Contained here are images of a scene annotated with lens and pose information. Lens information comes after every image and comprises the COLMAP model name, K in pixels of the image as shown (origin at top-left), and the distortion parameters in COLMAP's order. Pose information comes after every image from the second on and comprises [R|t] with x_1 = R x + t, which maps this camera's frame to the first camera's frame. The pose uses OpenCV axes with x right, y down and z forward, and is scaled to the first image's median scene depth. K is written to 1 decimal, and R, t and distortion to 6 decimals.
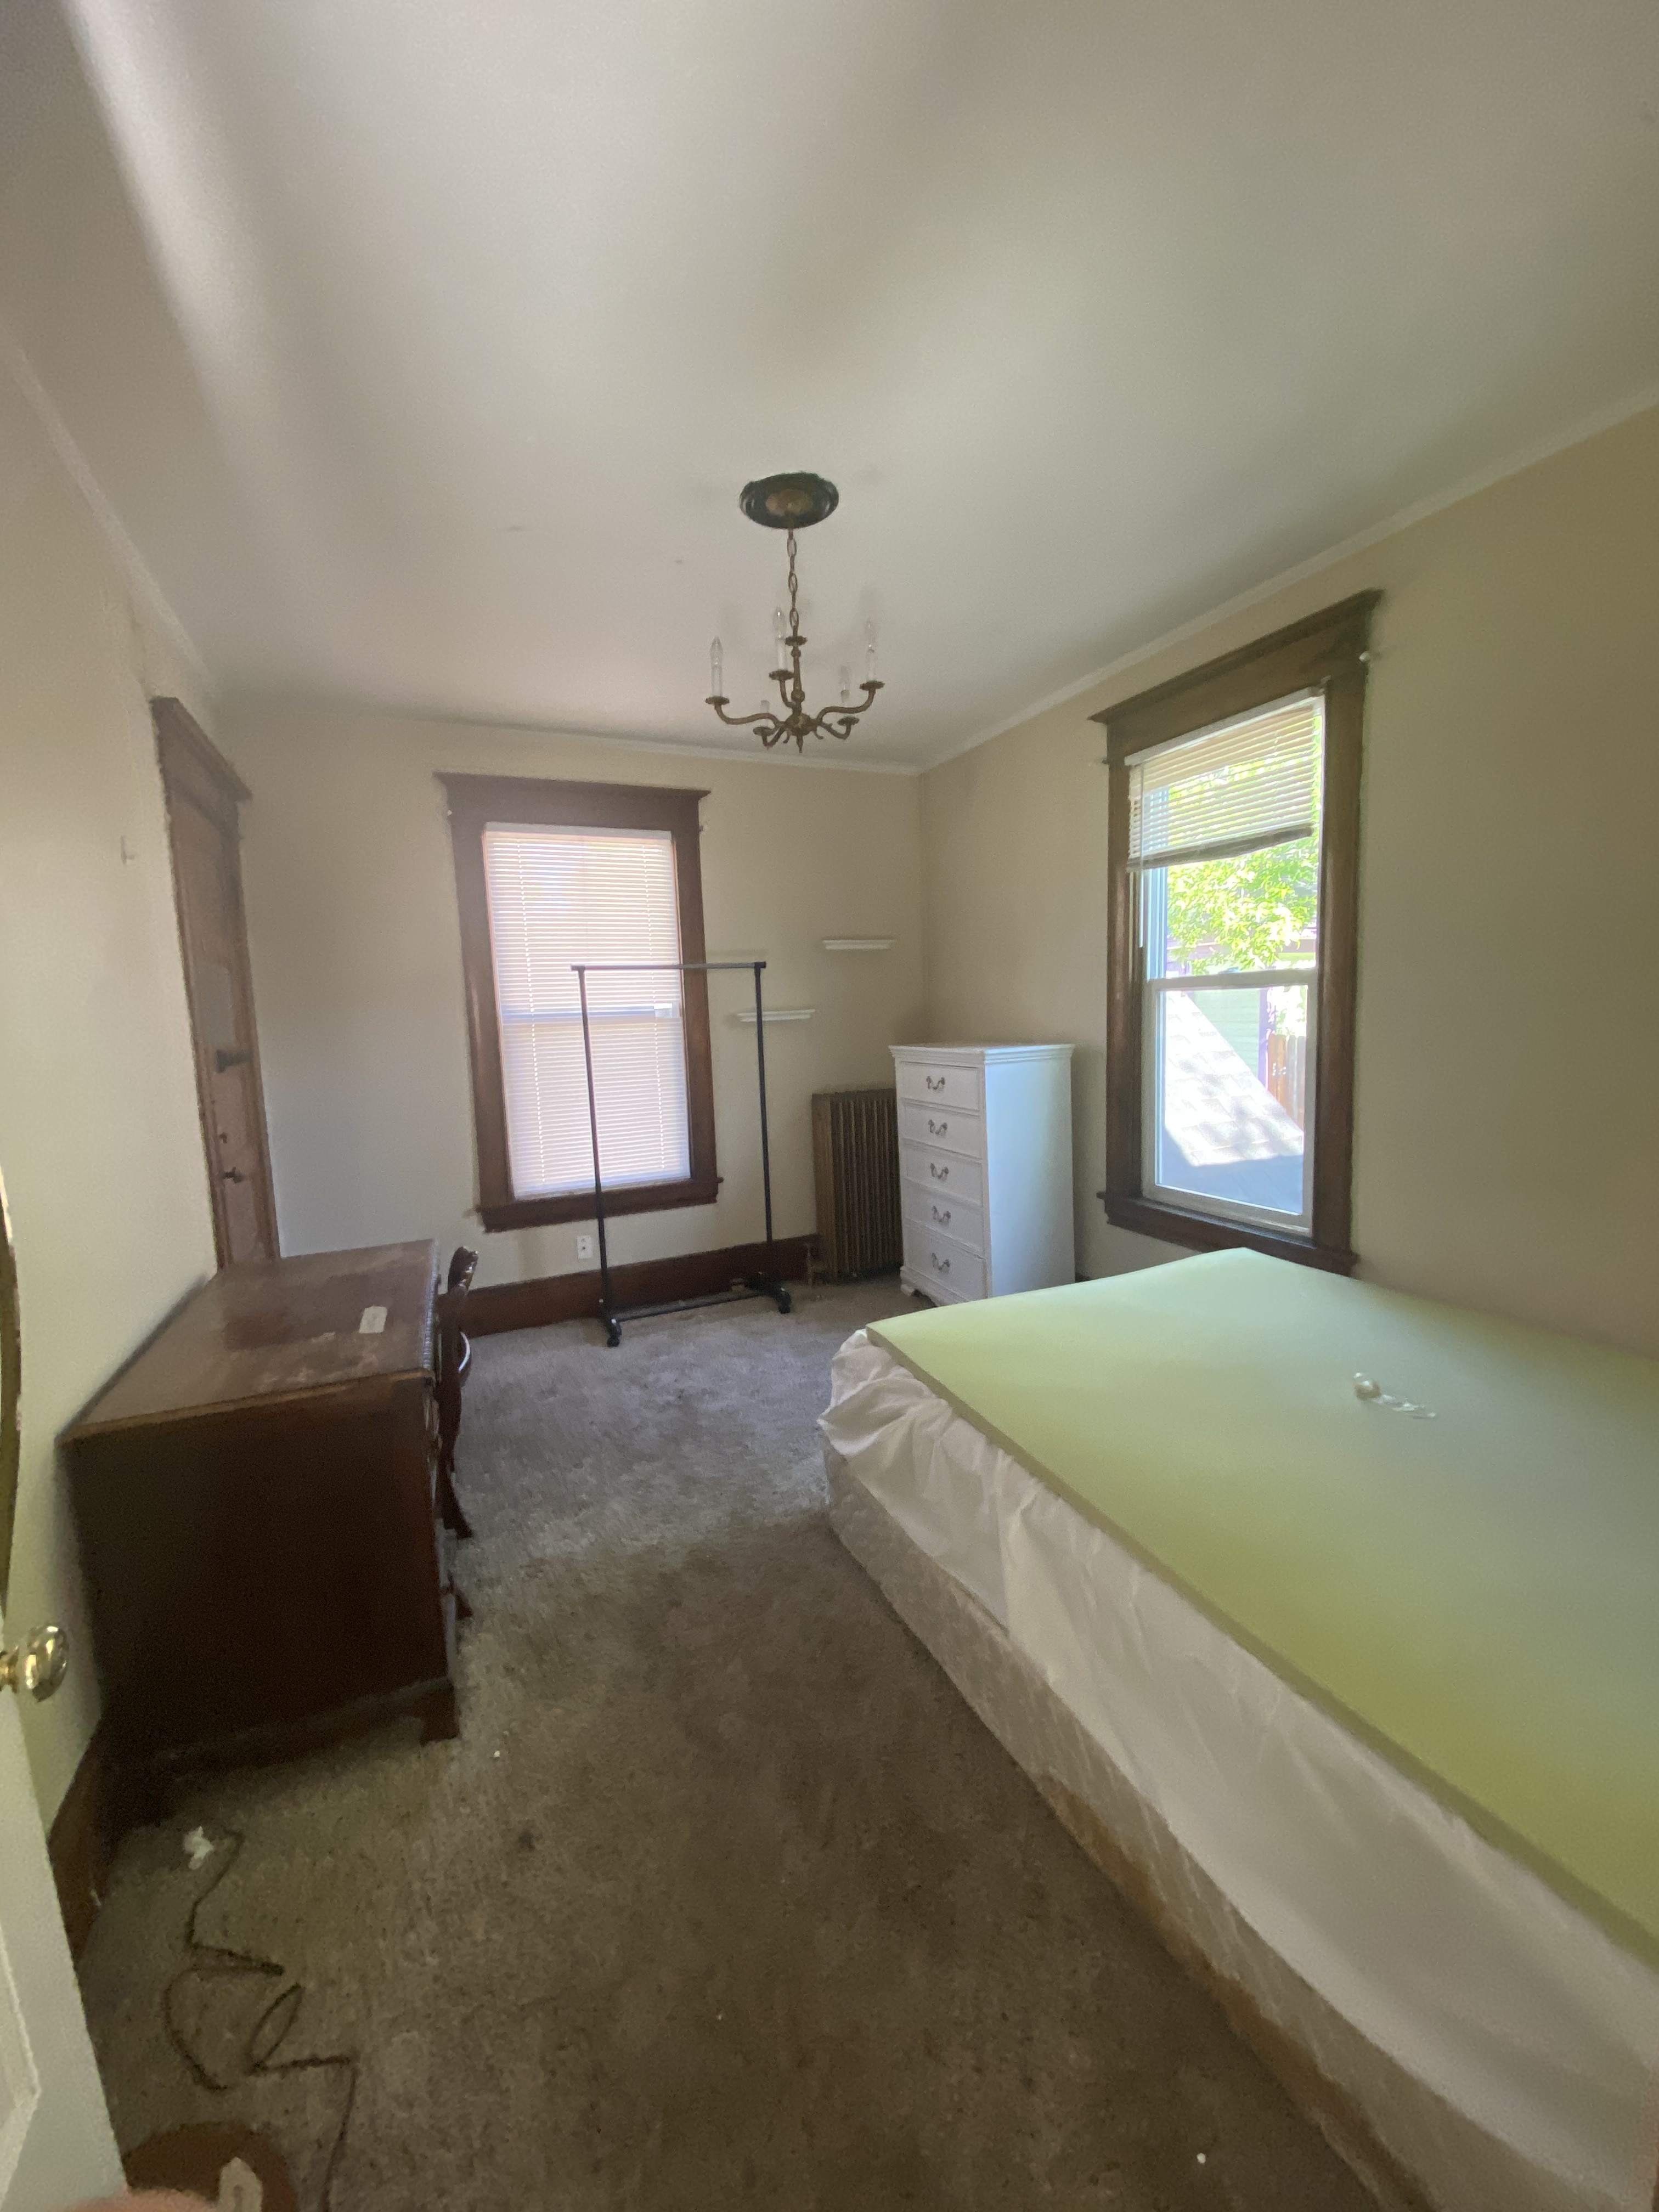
lens RADIAL K [[884.9, 0, 829.5], [0, 884.9, 1106.0], [0, 0, 1]] dist [-0.029460, -0.000170]
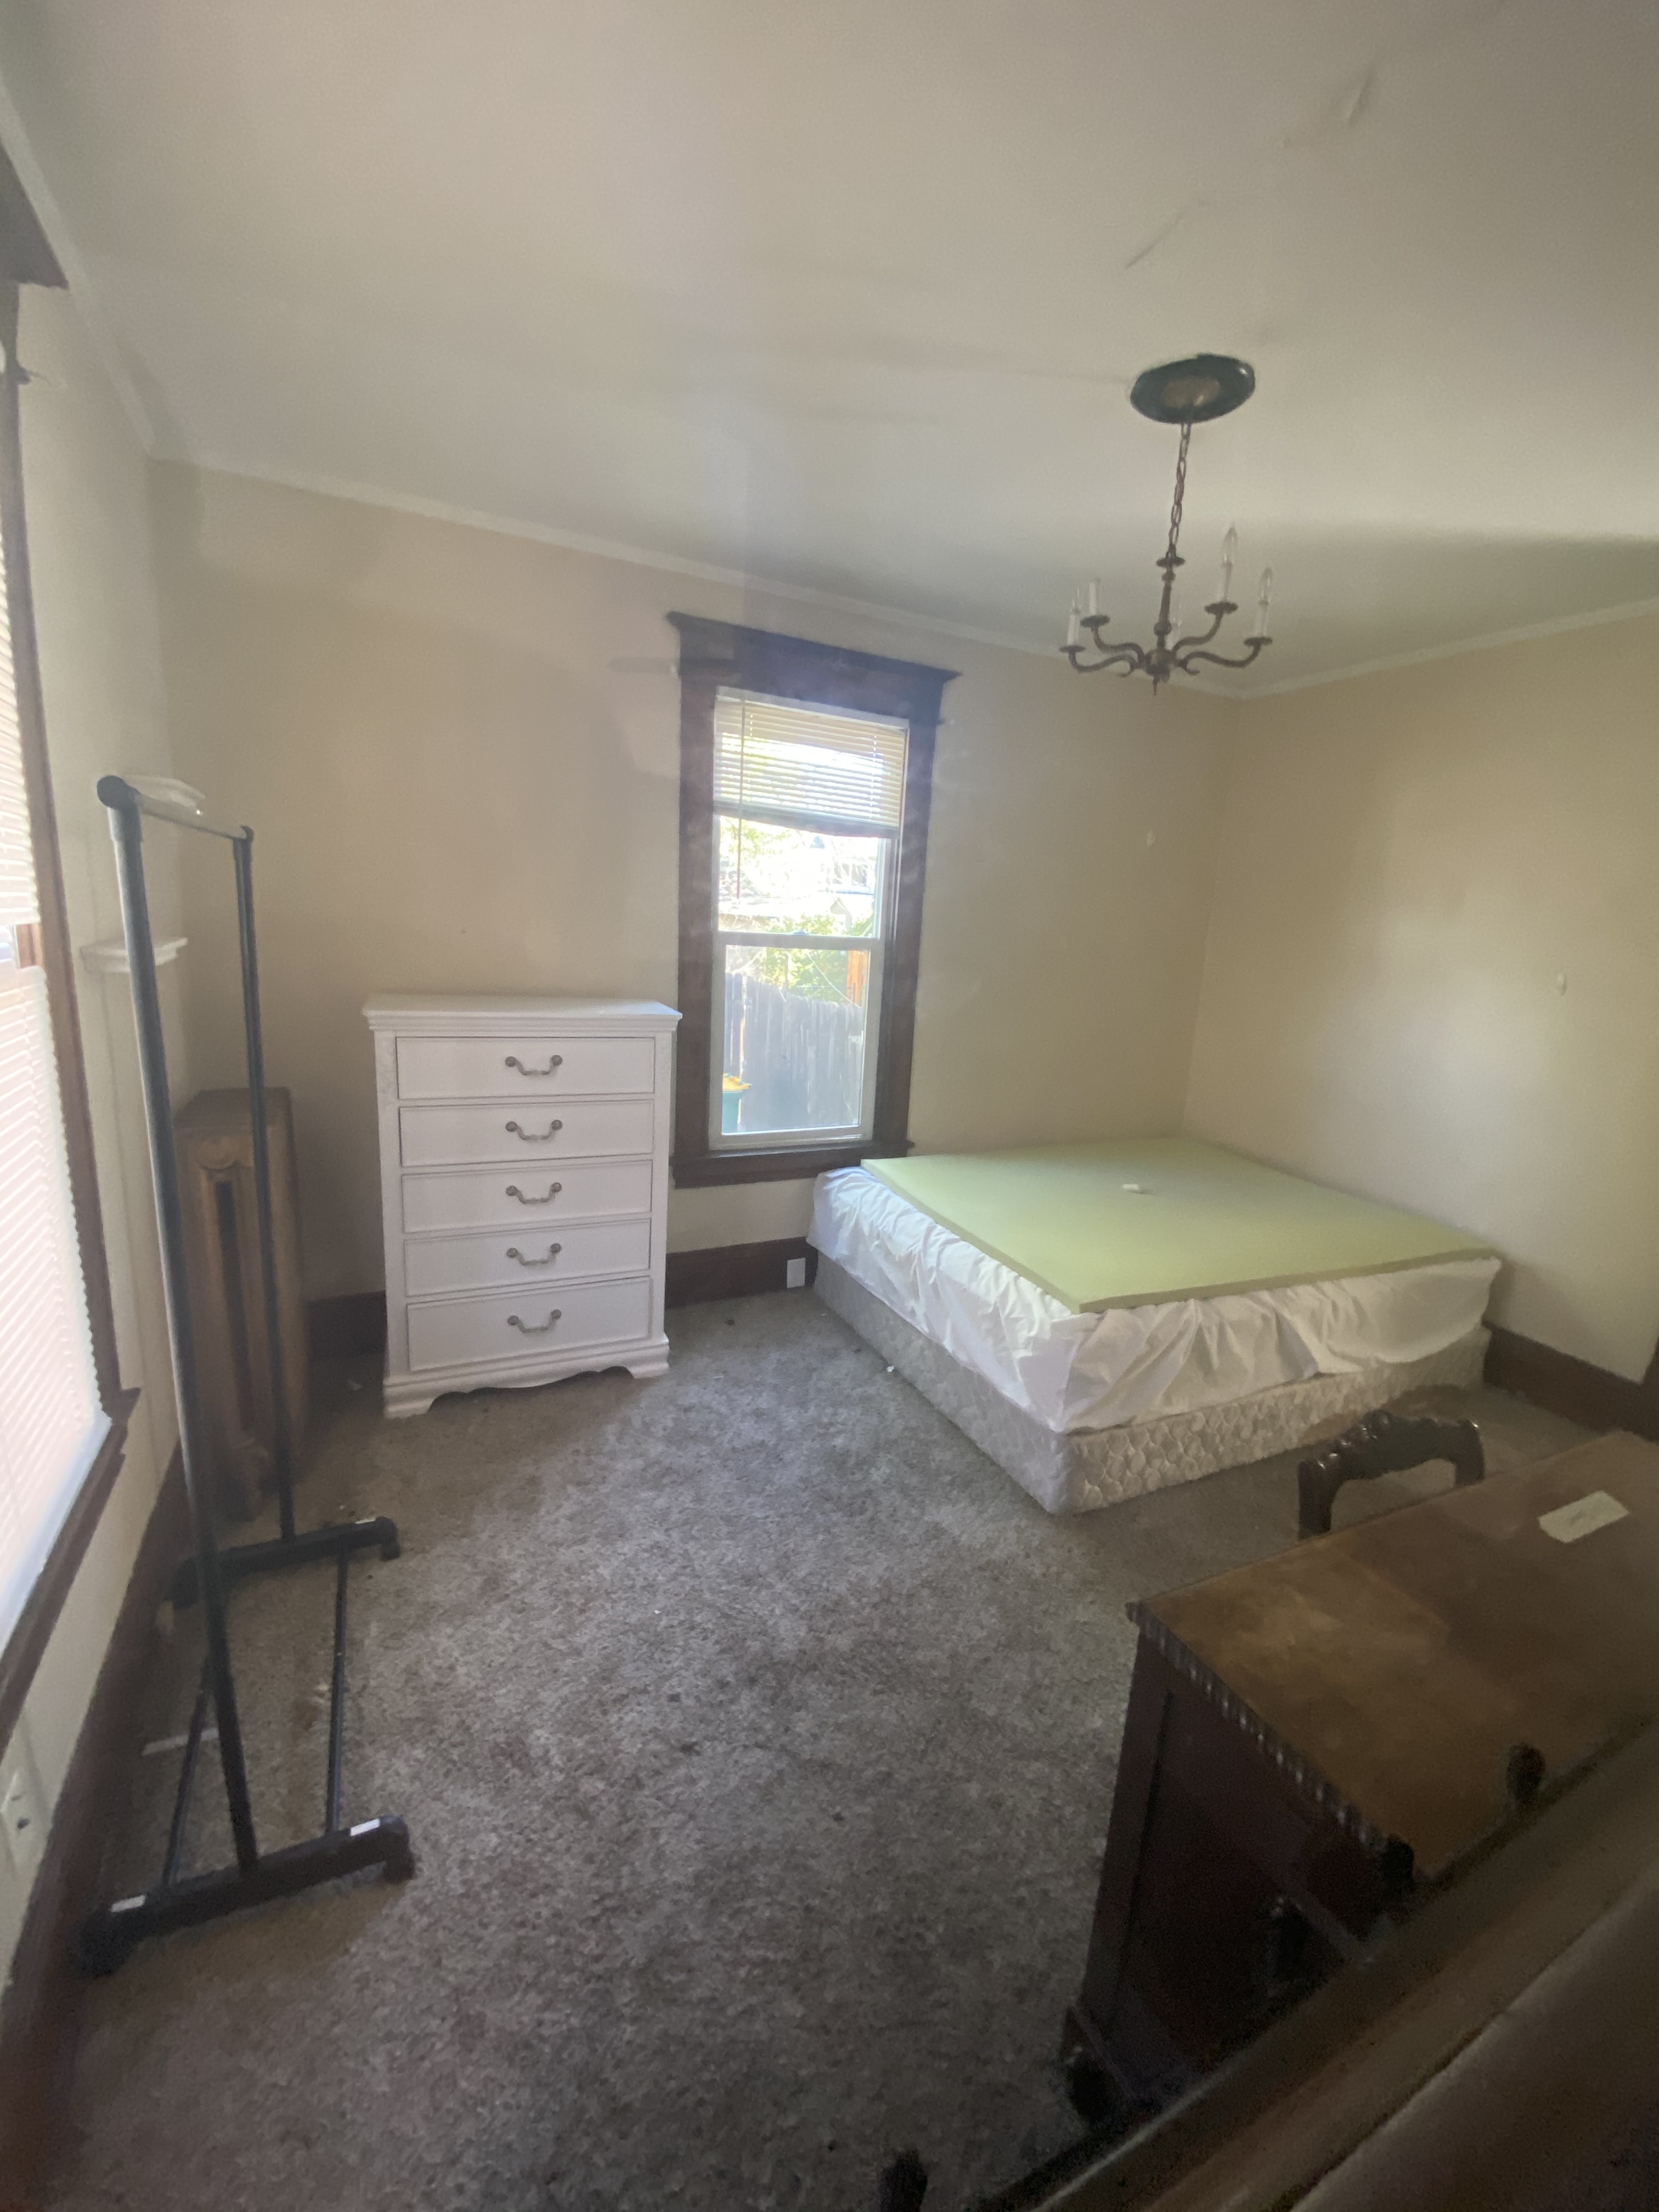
lens RADIAL K [[884.9, 0, 829.5], [0, 884.9, 1106.0], [0, 0, 1]] dist [-0.029460, -0.000170]
pose [[-0.035082, -0.158641, 0.986713, -0.670820], [0.058707, 0.985288, 0.160500, -0.109344], [-0.997659, 0.063558, -0.025252, 0.970368]]
